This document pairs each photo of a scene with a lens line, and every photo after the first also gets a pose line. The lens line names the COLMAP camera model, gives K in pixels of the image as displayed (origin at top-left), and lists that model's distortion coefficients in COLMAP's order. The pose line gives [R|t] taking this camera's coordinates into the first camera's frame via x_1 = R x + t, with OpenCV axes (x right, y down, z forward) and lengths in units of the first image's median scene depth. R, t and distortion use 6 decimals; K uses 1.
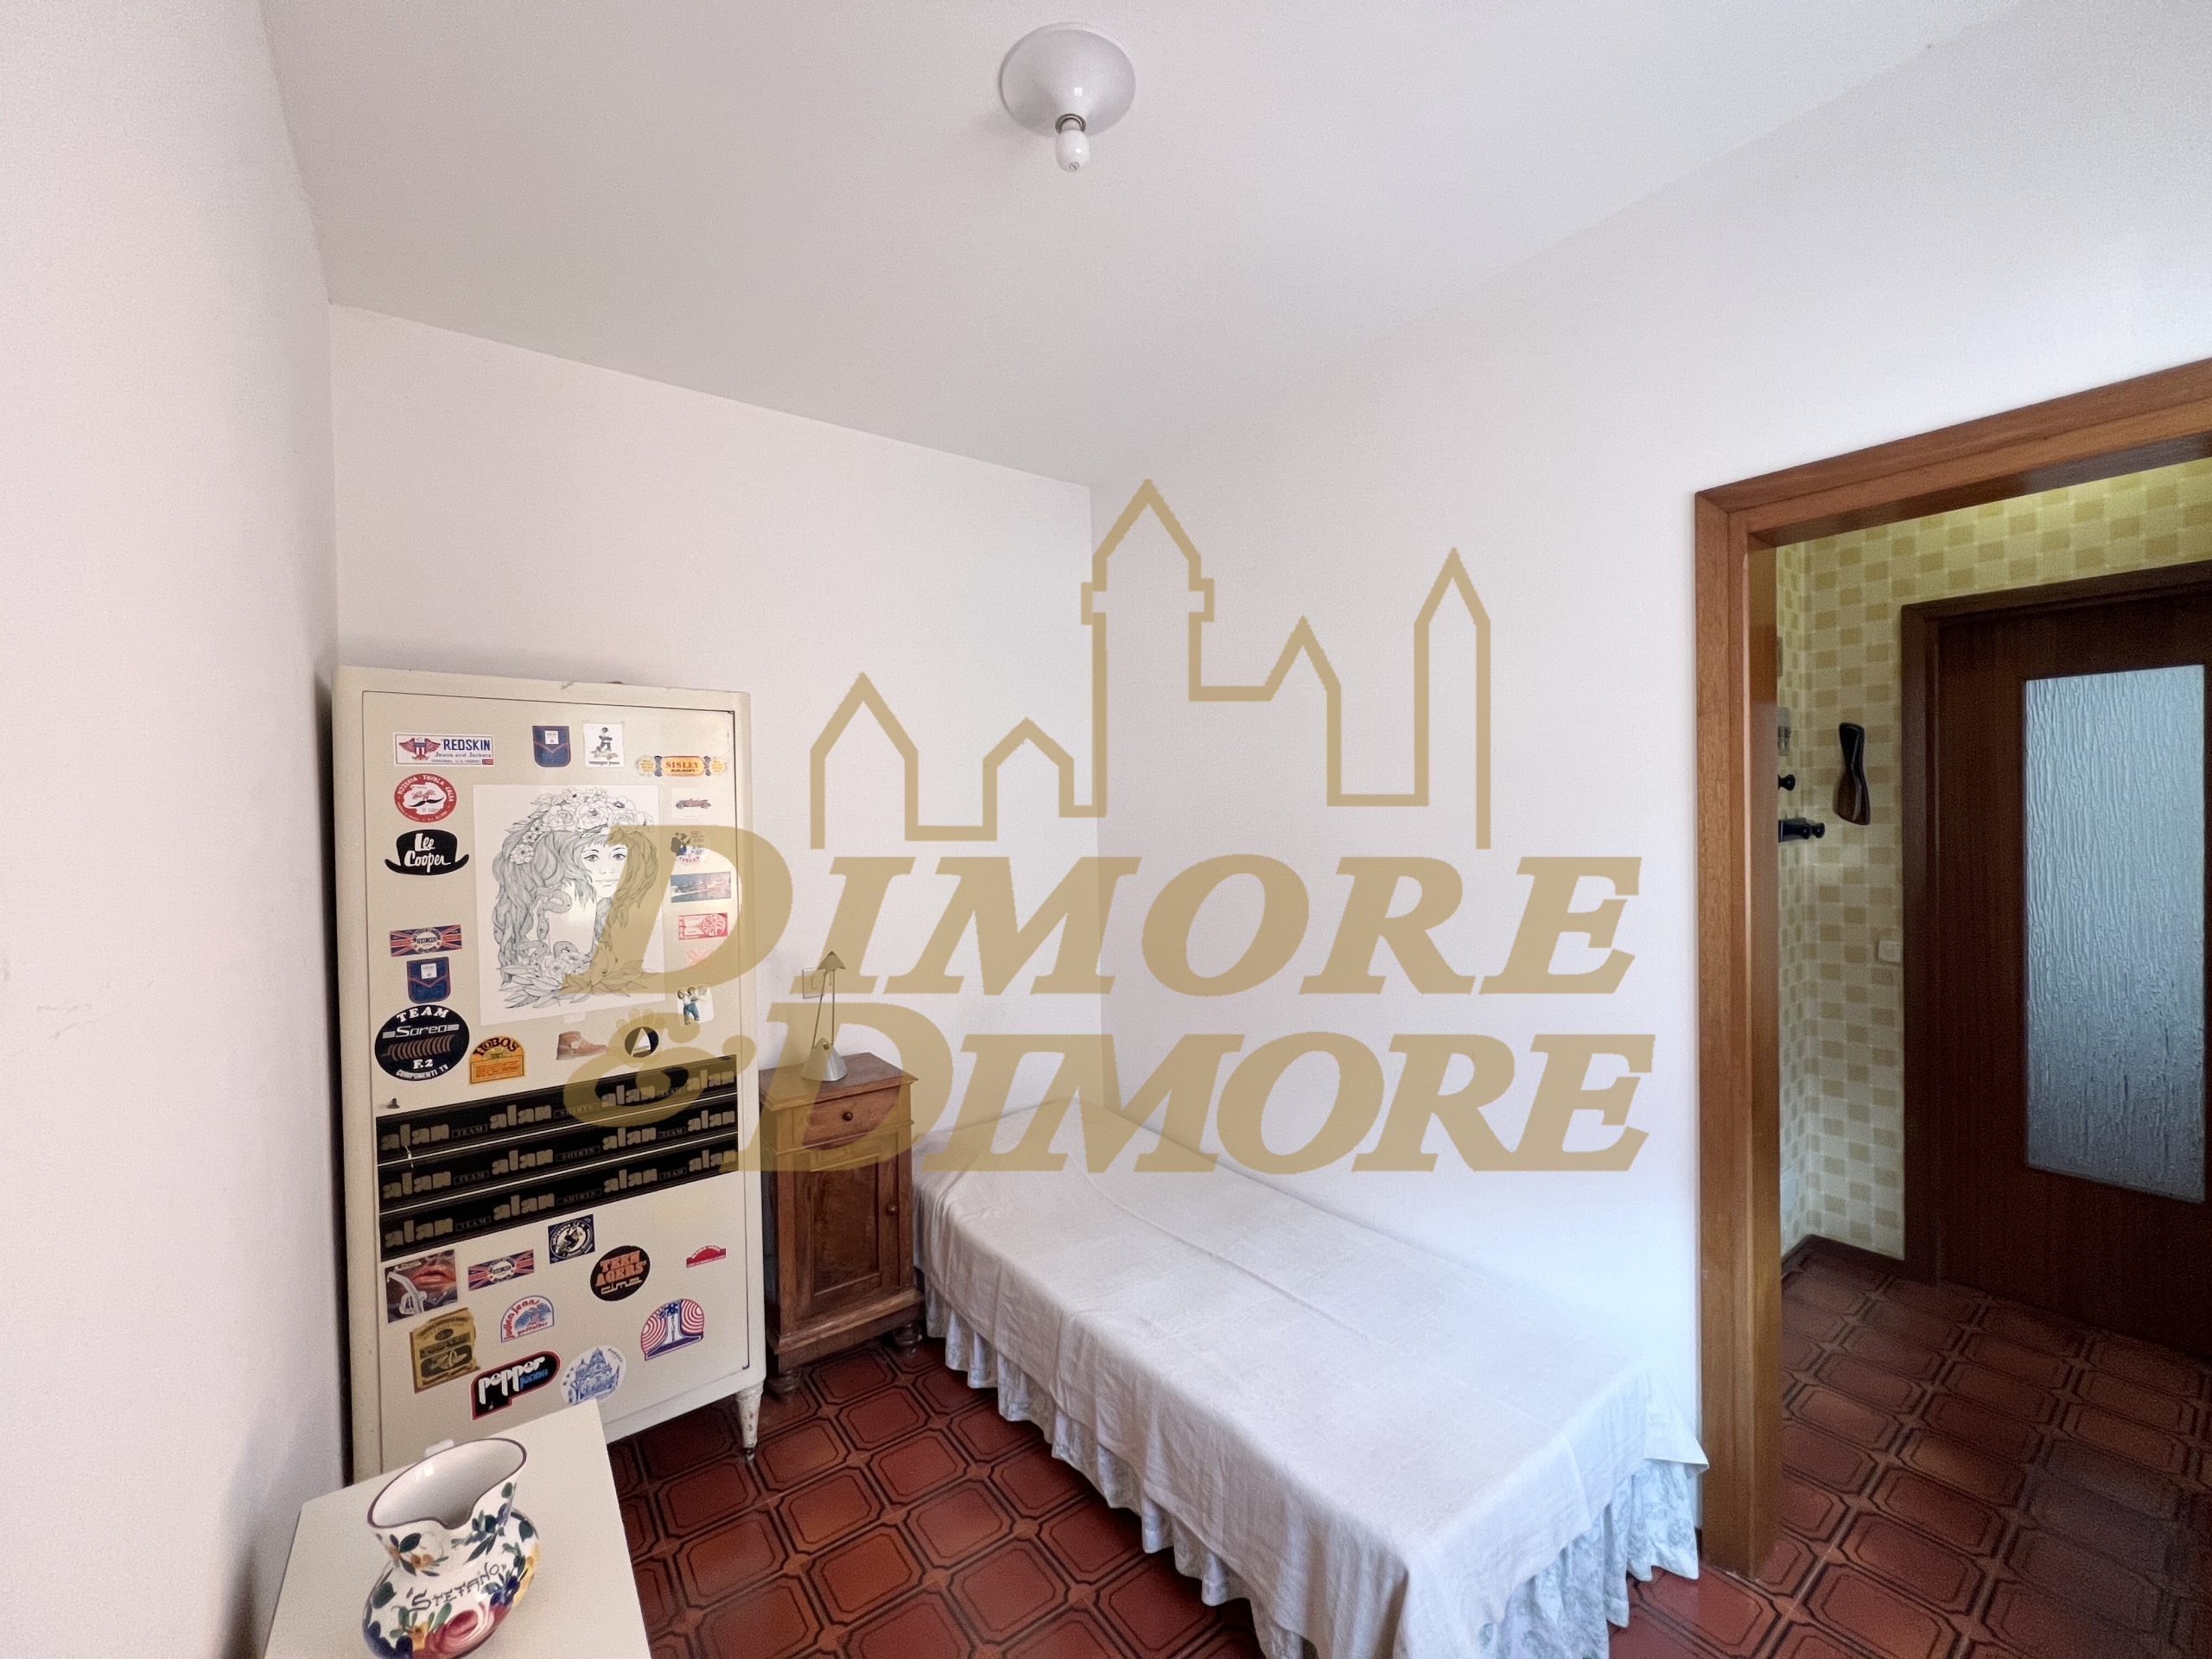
lens RADIAL K [[888.1, 0, 1098.5], [0, 888.1, 833.8], [0, 0, 1]] dist [-0.007158, 0.000799]
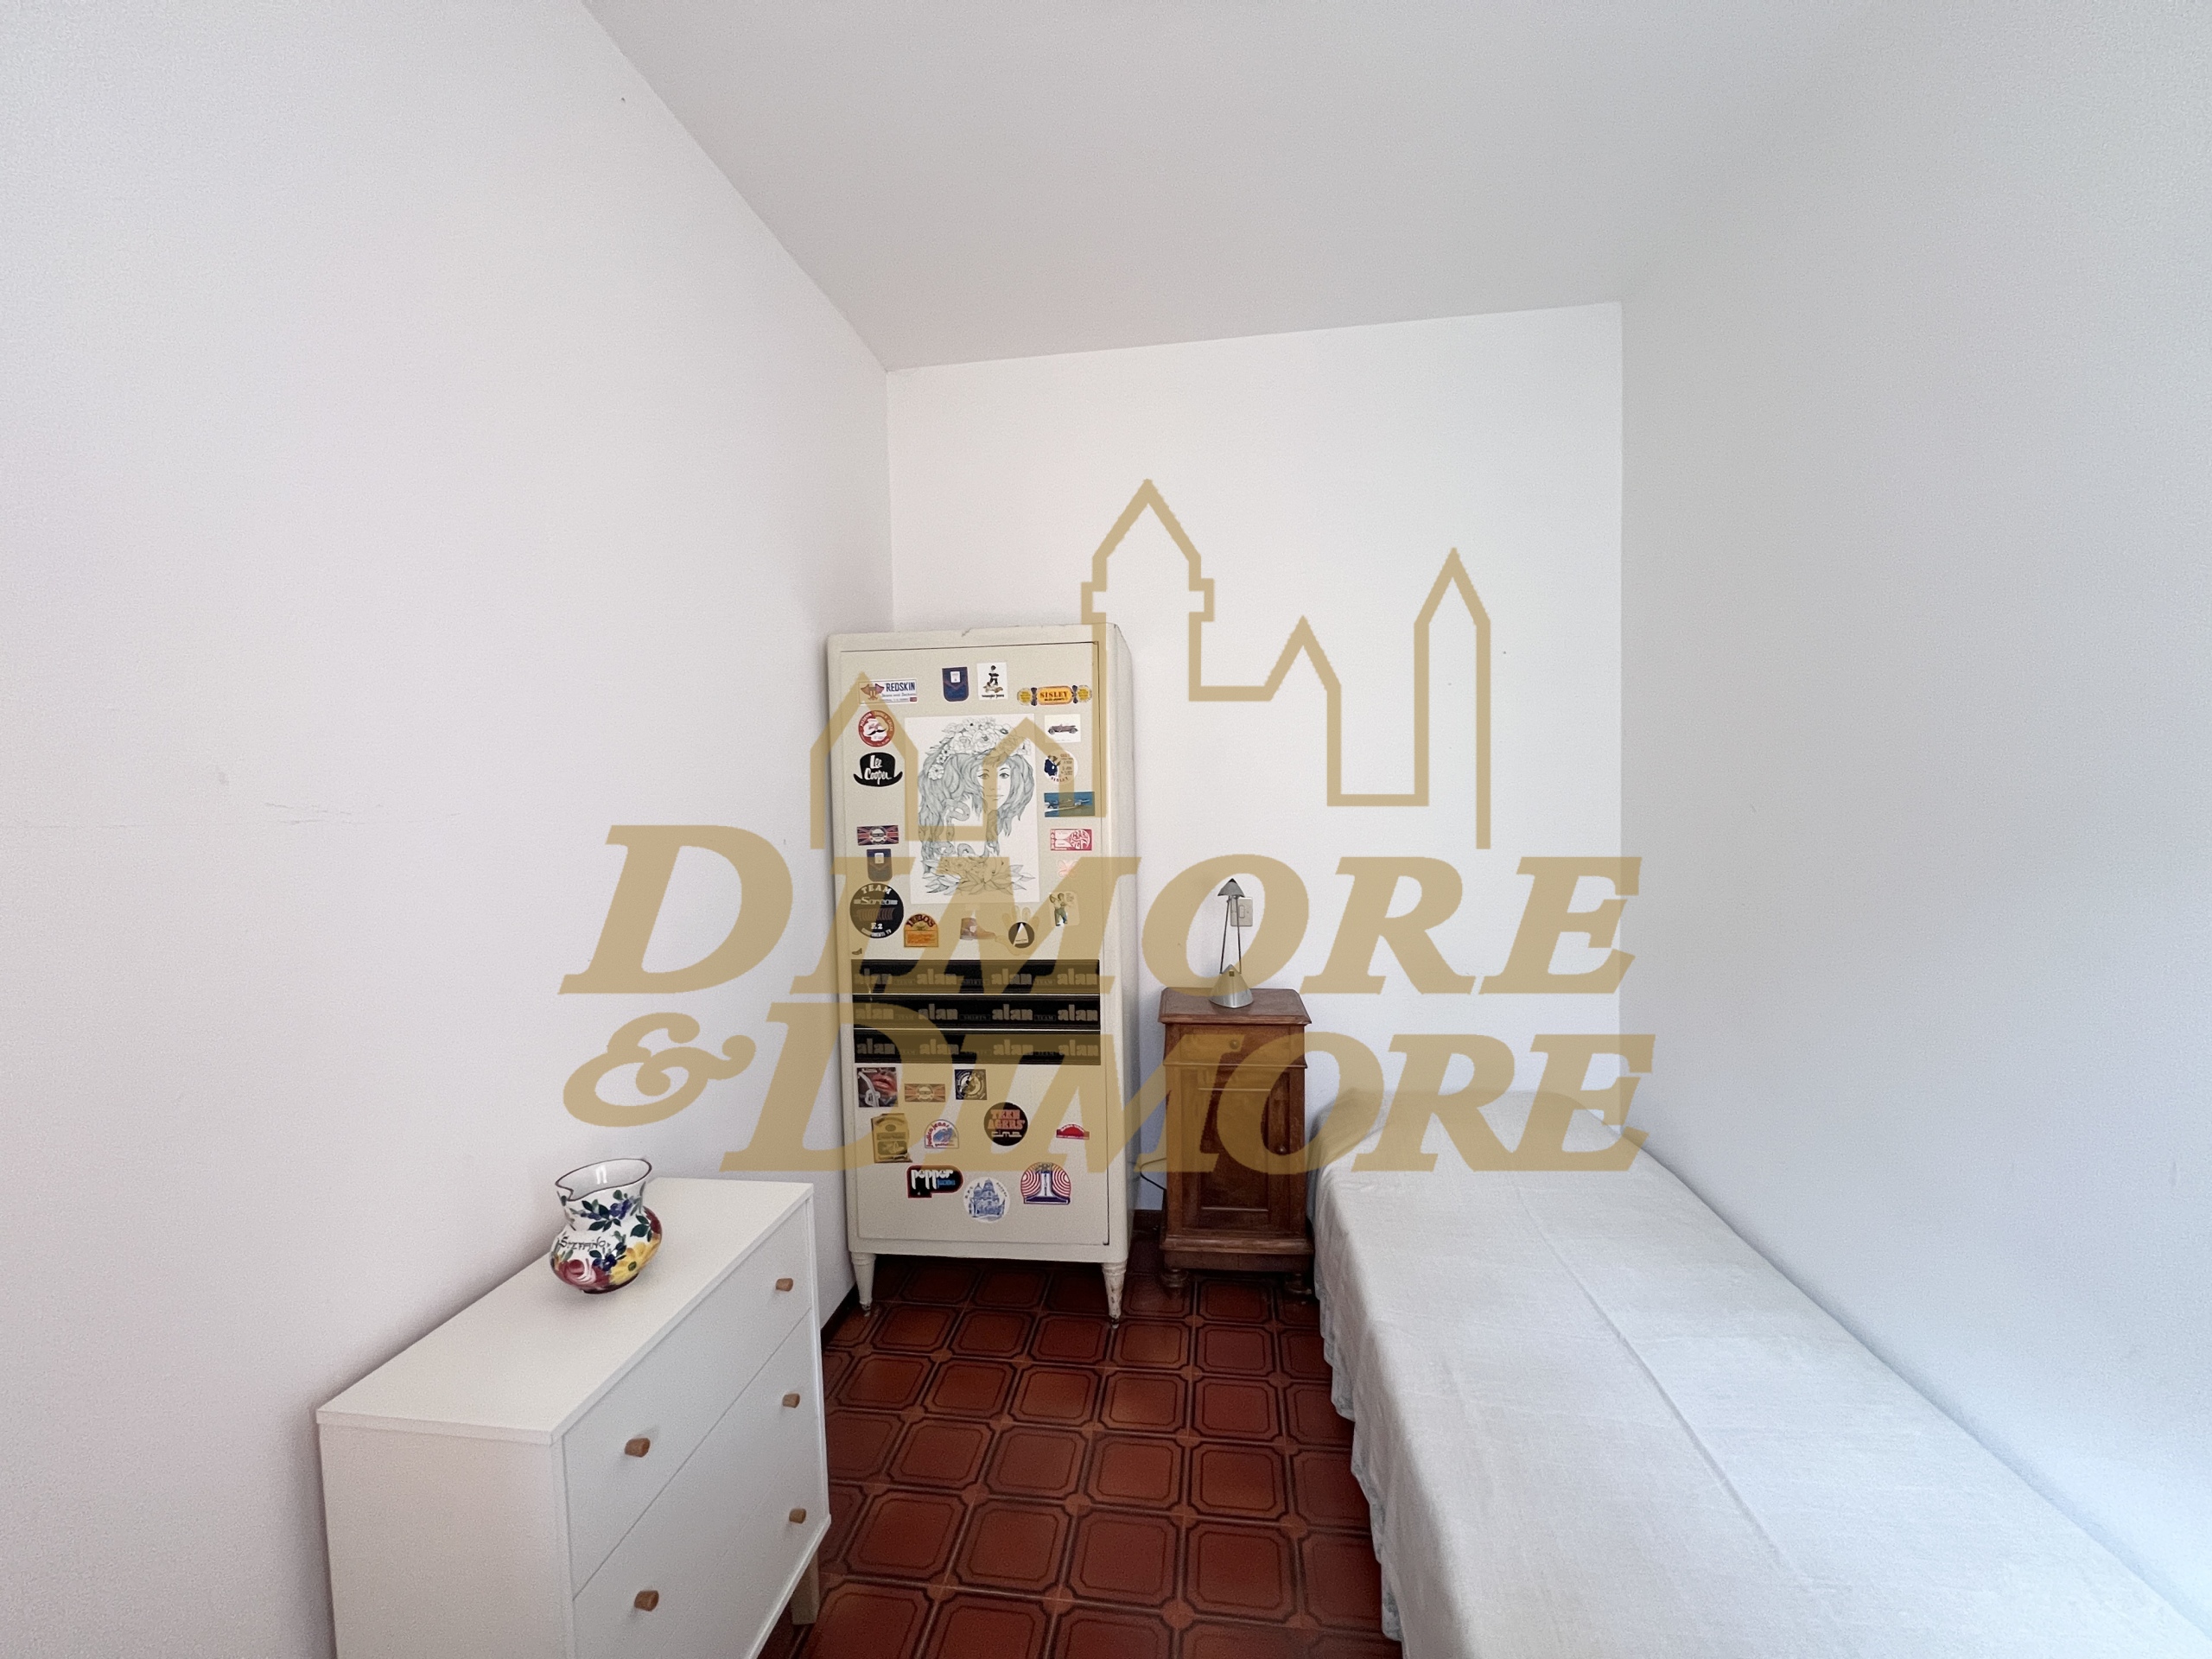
lens RADIAL K [[892.7, 0, 1098.9], [0, 892.7, 828.3], [0, 0, 1]] dist [-0.005266, -0.000224]
pose [[0.712741, 0.039921, -0.700290, 0.399889], [-0.006888, 0.998729, 0.049924, 0.037538], [0.701393, -0.030759, 0.712111, 0.253962]]
